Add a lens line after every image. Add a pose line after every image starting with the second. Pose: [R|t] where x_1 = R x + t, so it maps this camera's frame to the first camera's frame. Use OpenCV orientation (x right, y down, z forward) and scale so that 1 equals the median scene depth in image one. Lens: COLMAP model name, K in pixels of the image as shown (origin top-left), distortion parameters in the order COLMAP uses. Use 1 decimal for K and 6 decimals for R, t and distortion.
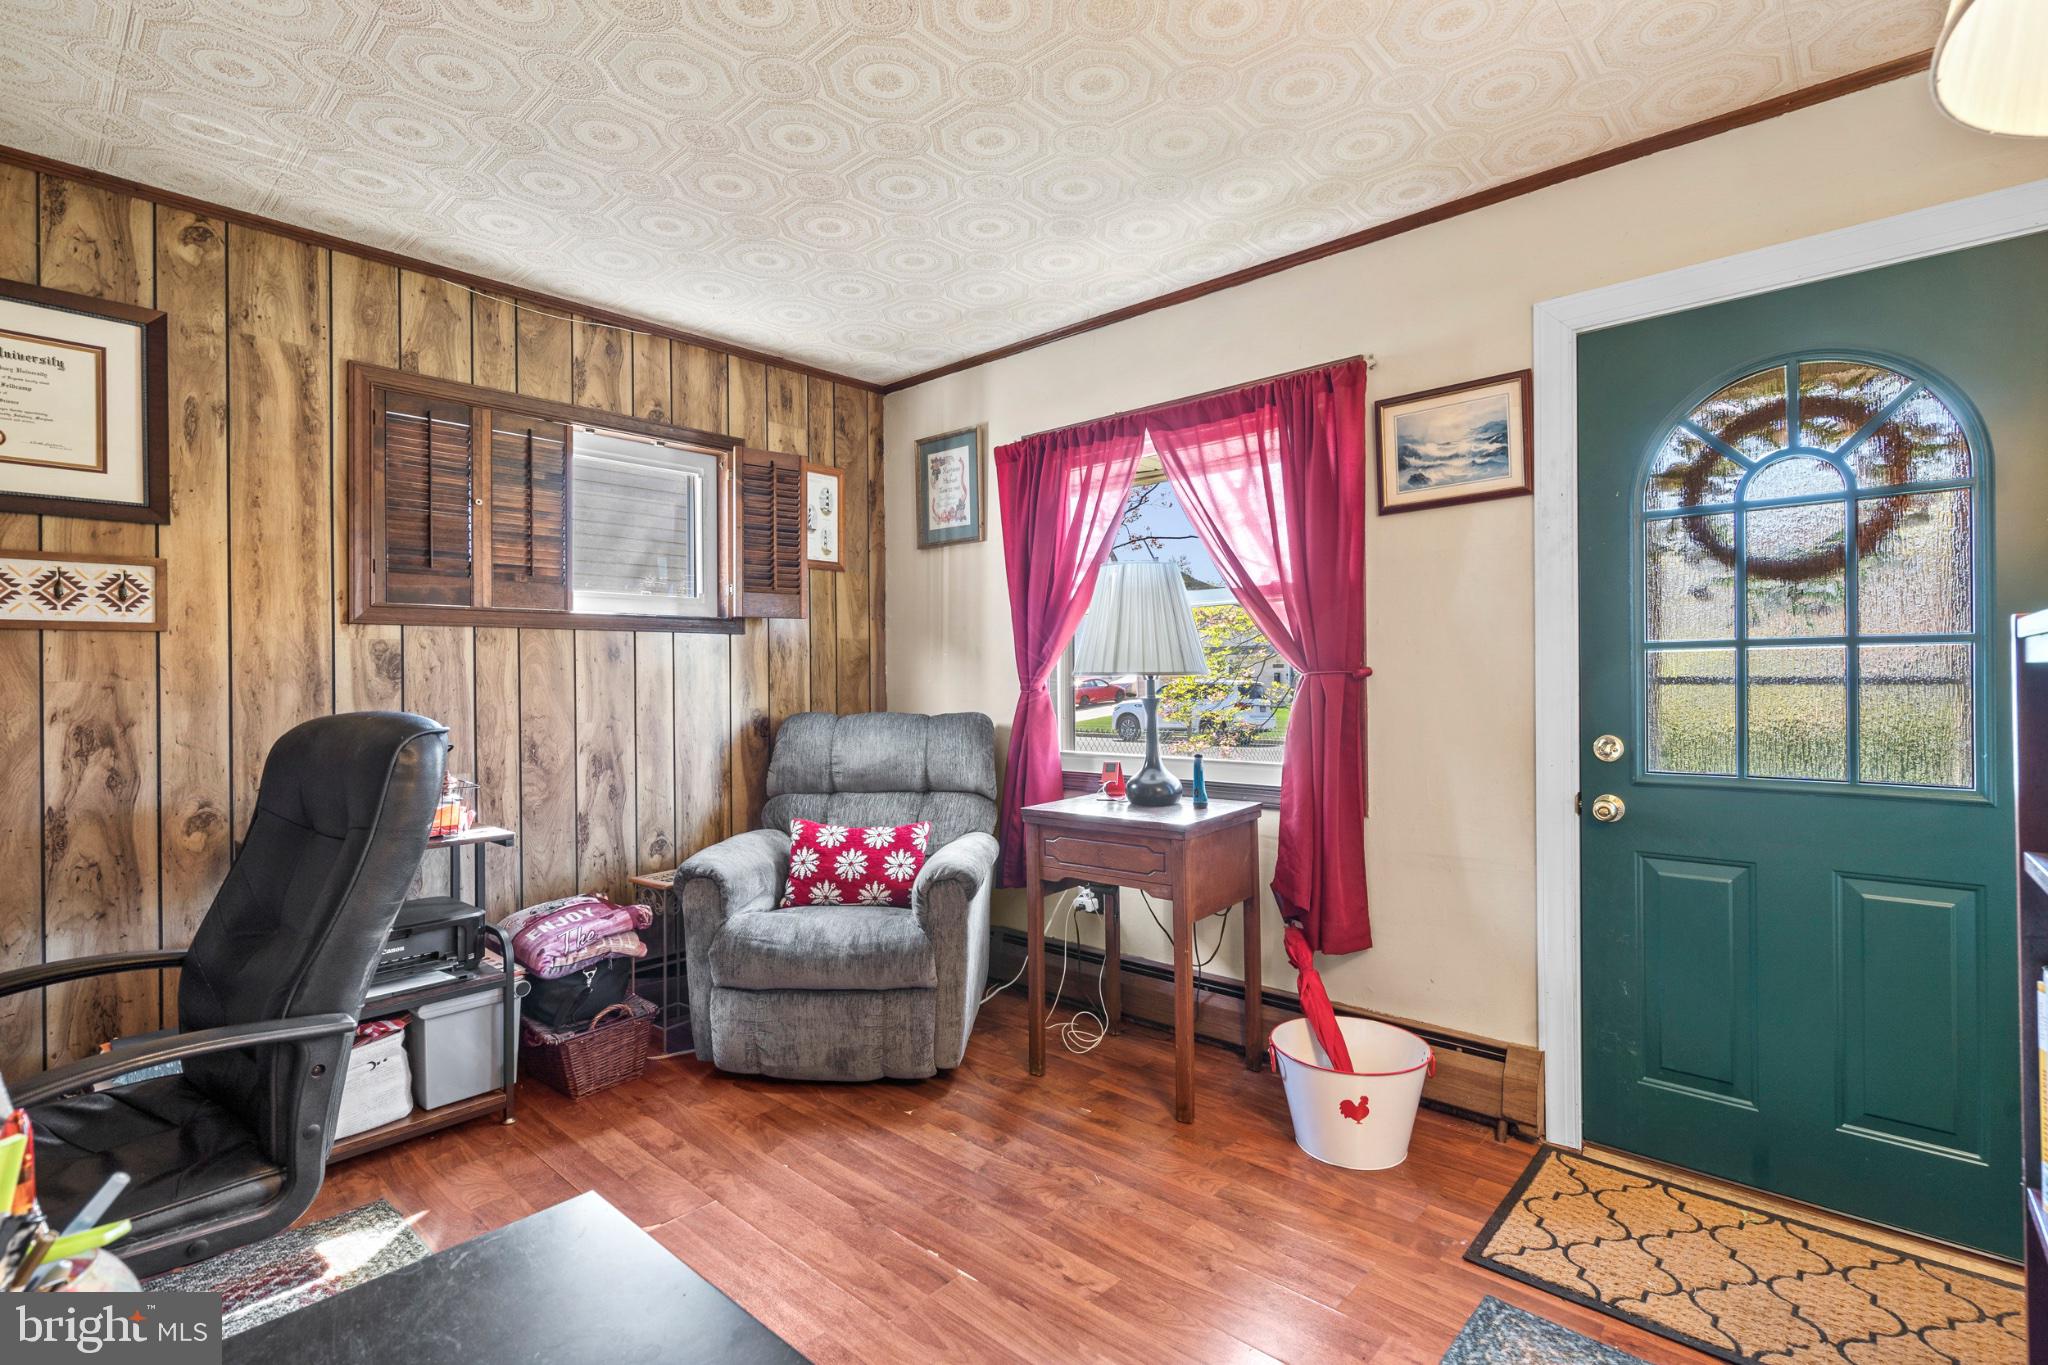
lens RADIAL K [[951.0, 0, 1017.8], [0, 951.0, 675.0], [0, 0, 1]] dist [-0.004451, 0.005285]
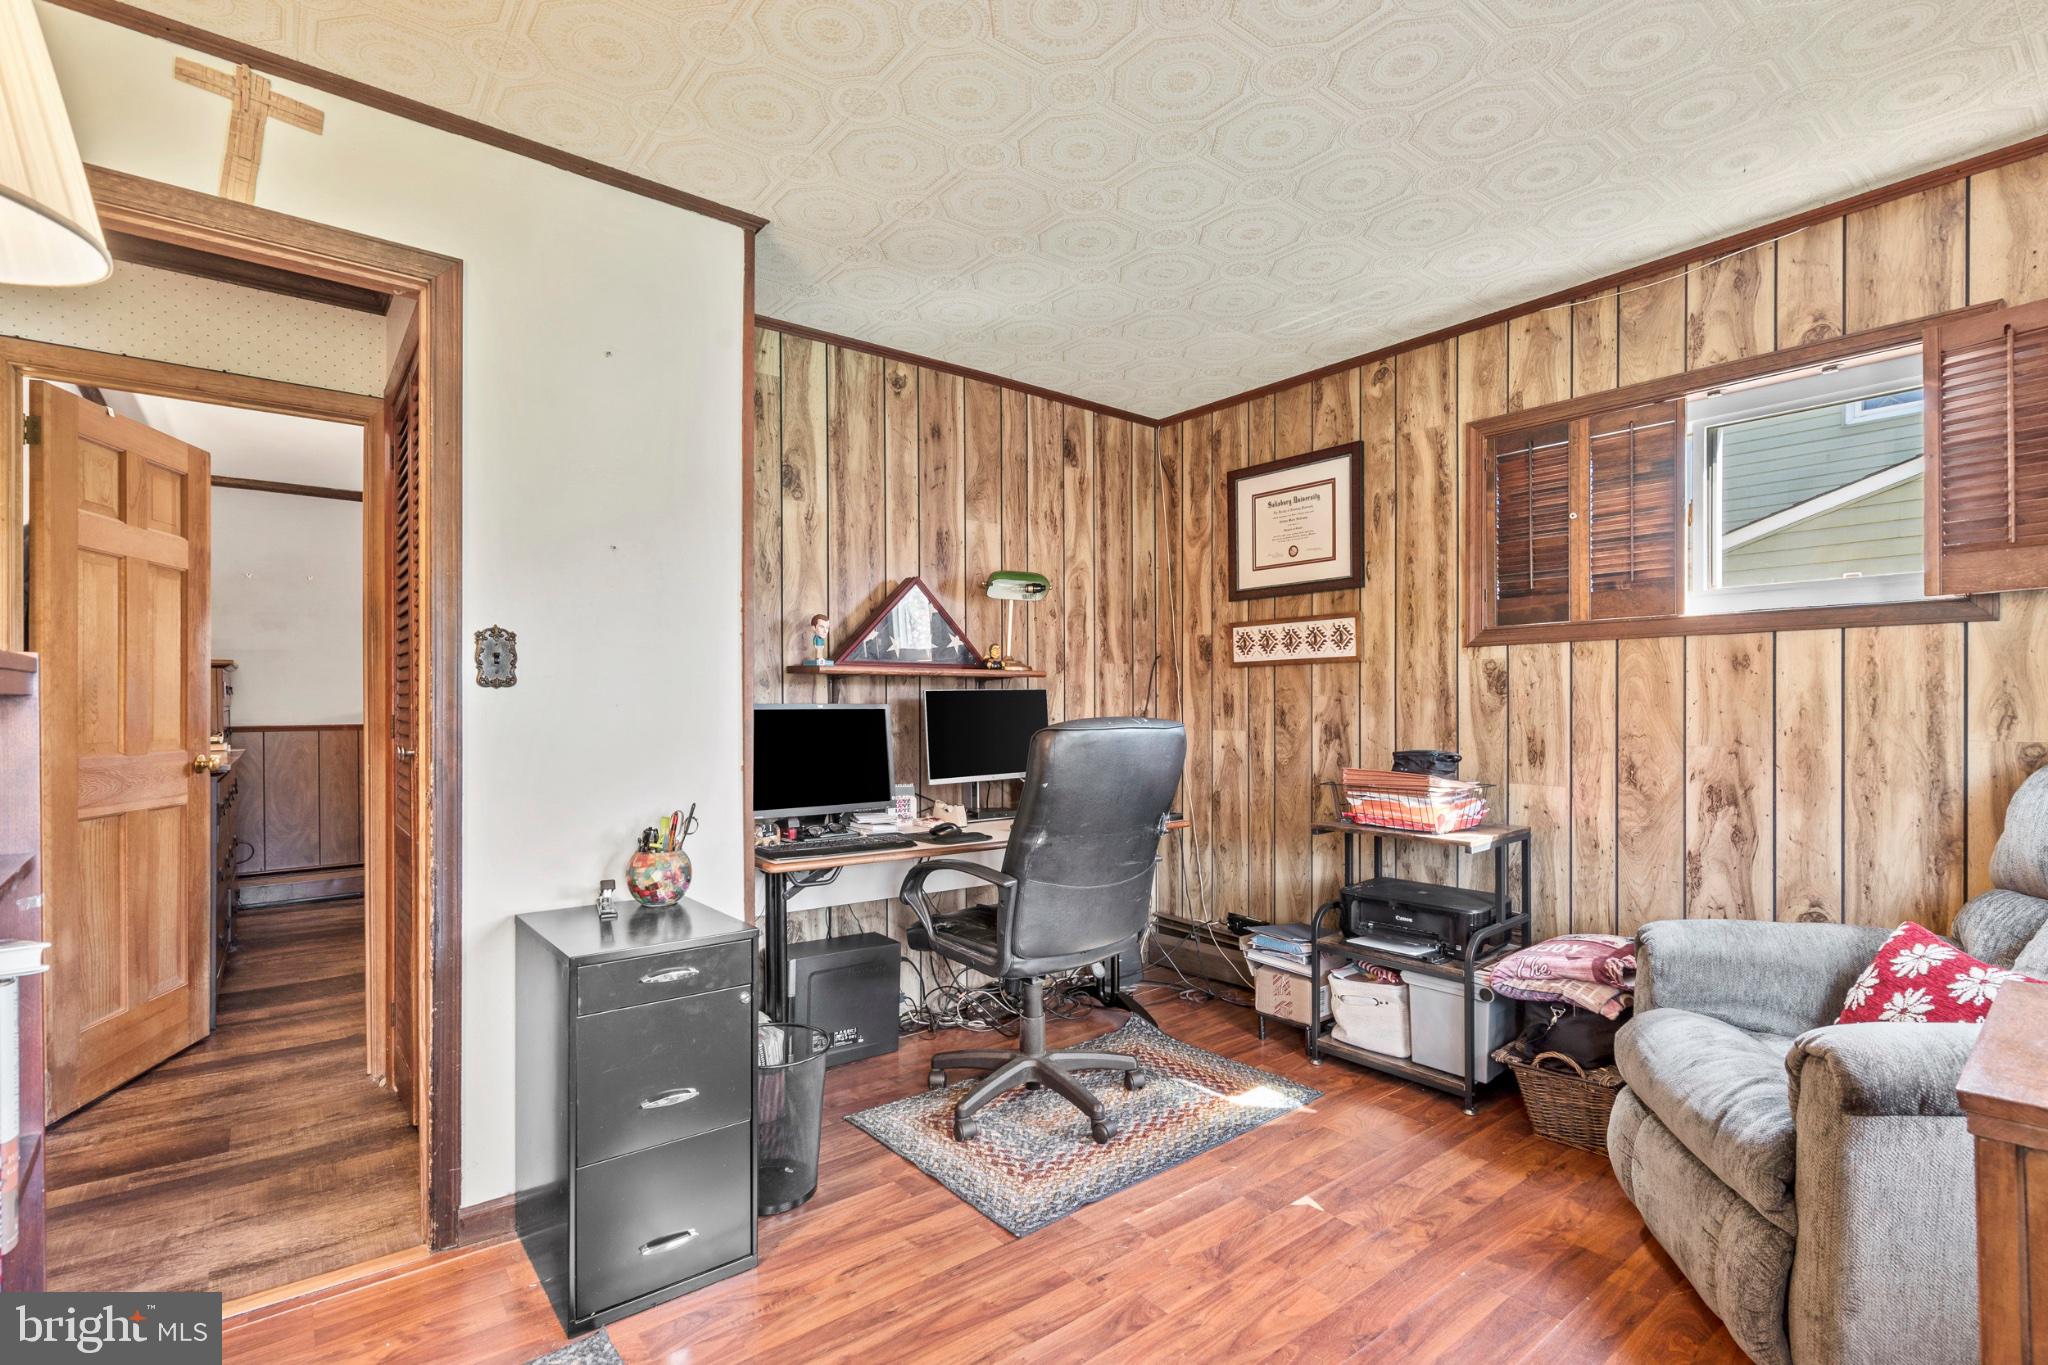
lens RADIAL K [[951.0, 0, 1023.2], [0, 951.0, 699.2], [0, 0, 1]] dist [-0.004451, 0.005285]
pose [[-0.142317, 0.009853, -0.989772, 0.518325], [0.011421, 0.999900, 0.008312, -0.005378], [0.989755, -0.010121, -0.142415, 0.592640]]
